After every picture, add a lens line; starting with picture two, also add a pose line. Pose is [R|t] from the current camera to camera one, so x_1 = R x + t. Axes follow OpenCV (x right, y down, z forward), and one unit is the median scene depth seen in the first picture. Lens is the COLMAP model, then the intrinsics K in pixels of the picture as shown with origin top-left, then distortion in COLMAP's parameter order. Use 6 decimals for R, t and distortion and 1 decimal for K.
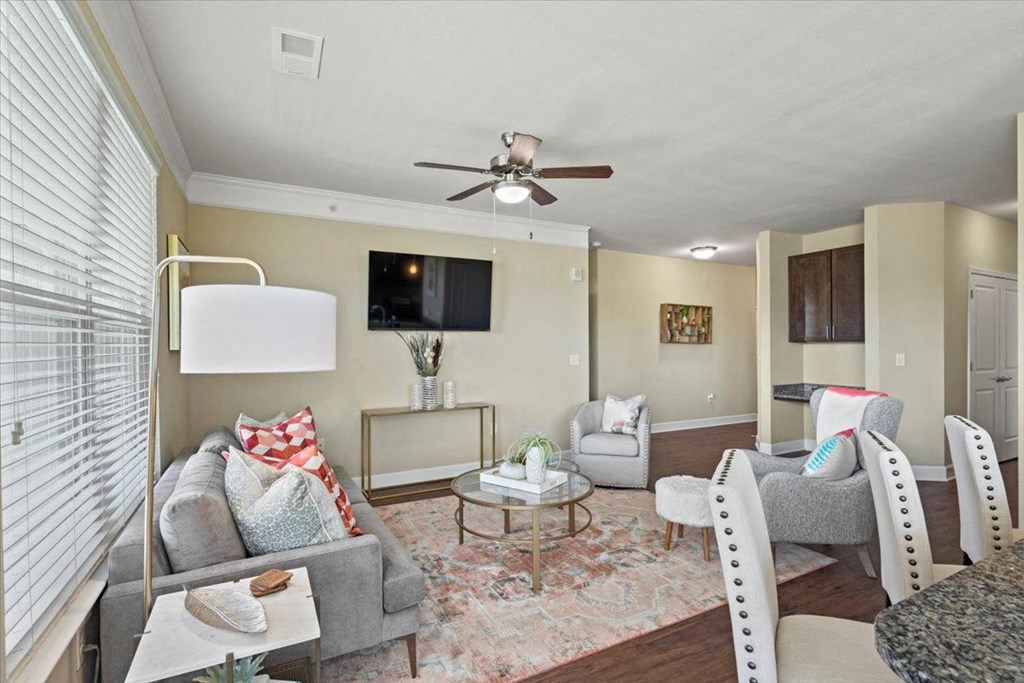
lens RADIAL K [[464.9, 0, 512.9], [0, 464.9, 345.4], [0, 0, 1]] dist [-0.000159, 0.000269]
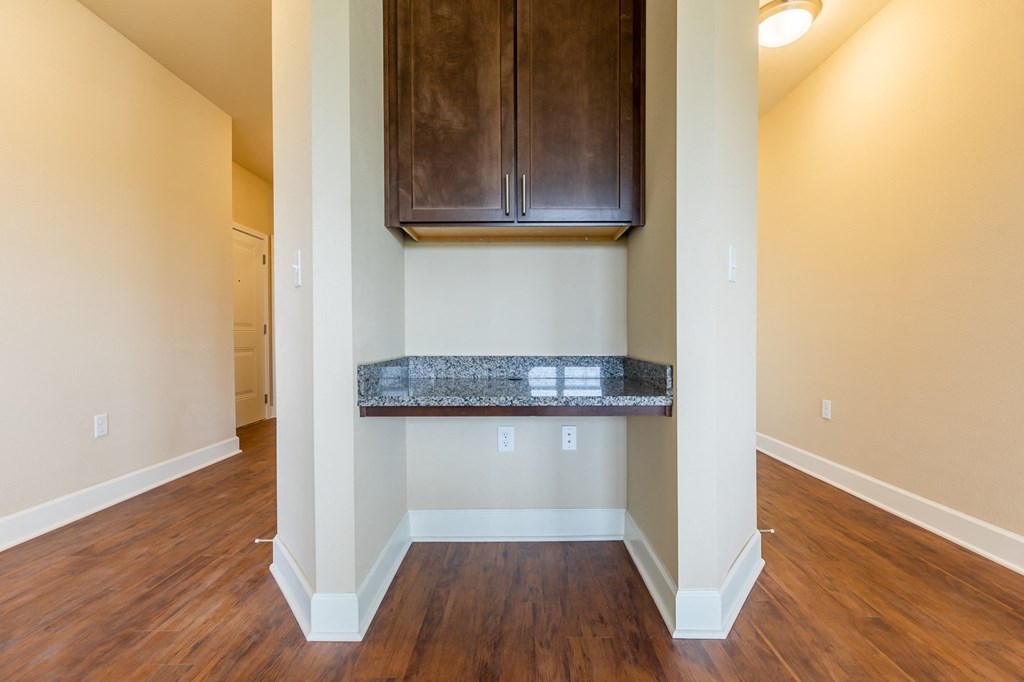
lens RADIAL K [[464.9, 0, 515.1], [0, 464.9, 342.3], [0, 0, 1]] dist [-0.000159, 0.000269]
pose [[0.473857, -0.007441, 0.880570, 0.365189], [-0.004910, 0.999926, 0.011092, 0.069209], [-0.880588, -0.009580, 0.473785, 0.788795]]
